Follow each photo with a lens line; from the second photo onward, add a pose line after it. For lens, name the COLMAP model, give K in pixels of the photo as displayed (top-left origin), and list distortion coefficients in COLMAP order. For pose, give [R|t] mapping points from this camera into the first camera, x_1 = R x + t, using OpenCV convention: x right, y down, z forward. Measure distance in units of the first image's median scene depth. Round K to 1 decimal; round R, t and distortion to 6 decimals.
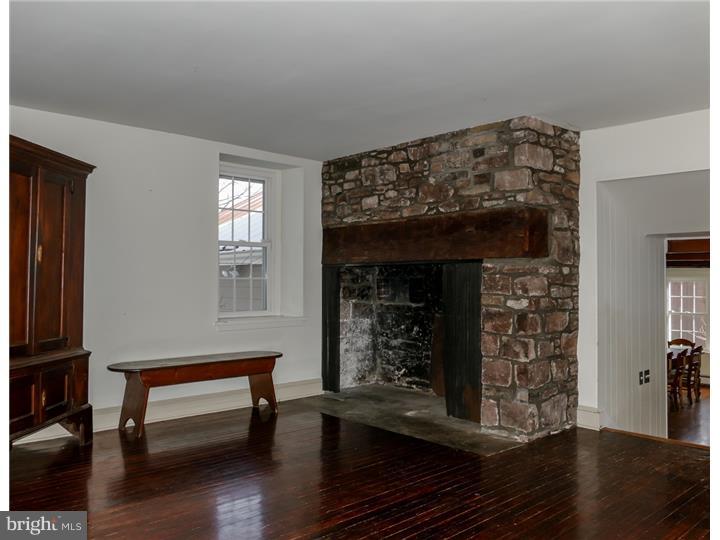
lens RADIAL K [[585.0, 0, 365.0], [0, 585.0, 264.4], [0, 0, 1]] dist [-0.015104, 0.040070]
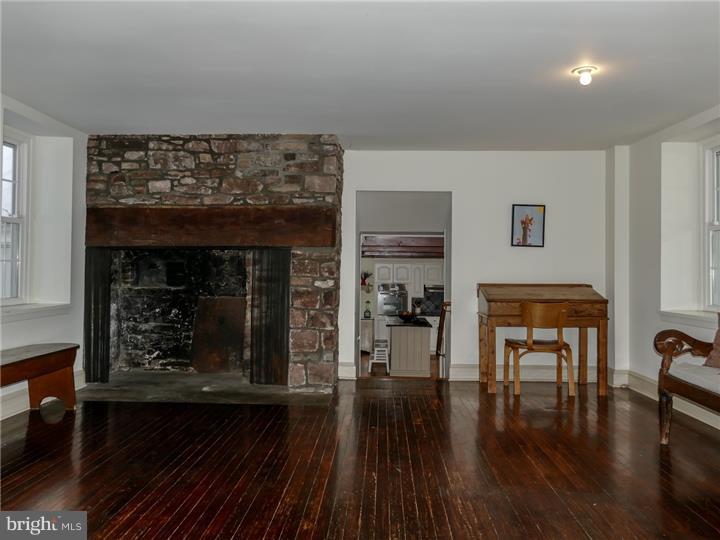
lens RADIAL K [[585.0, 0, 355.6], [0, 585.0, 250.8], [0, 0, 1]] dist [-0.015104, 0.040070]
pose [[0.714389, 0.021364, 0.699422, -0.485791], [-0.024898, 0.999677, -0.005104, 0.001427], [-0.699305, -0.013768, 0.714691, 0.053718]]
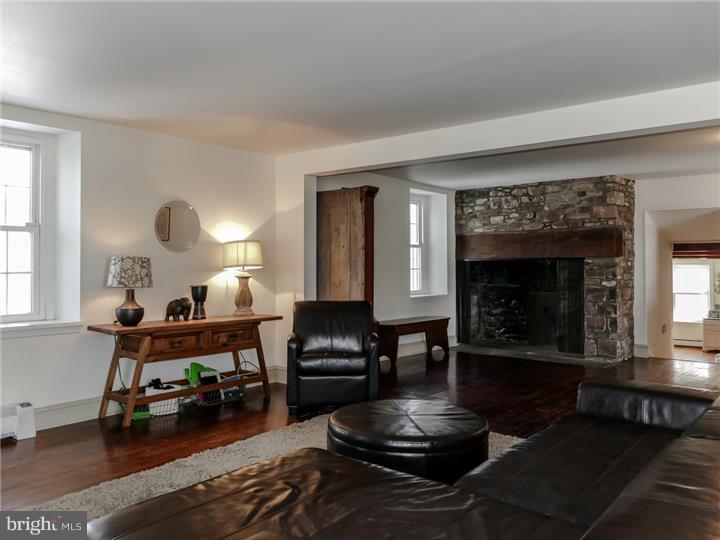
lens RADIAL K [[585.0, 0, 356.7], [0, 585.0, 254.0], [0, 0, 1]] dist [-0.015104, 0.040070]
pose [[0.993929, -0.002345, 0.110003, -0.576993], [0.001702, 0.999981, 0.005931, -0.027034], [-0.110015, -0.005707, 0.993914, -0.545765]]
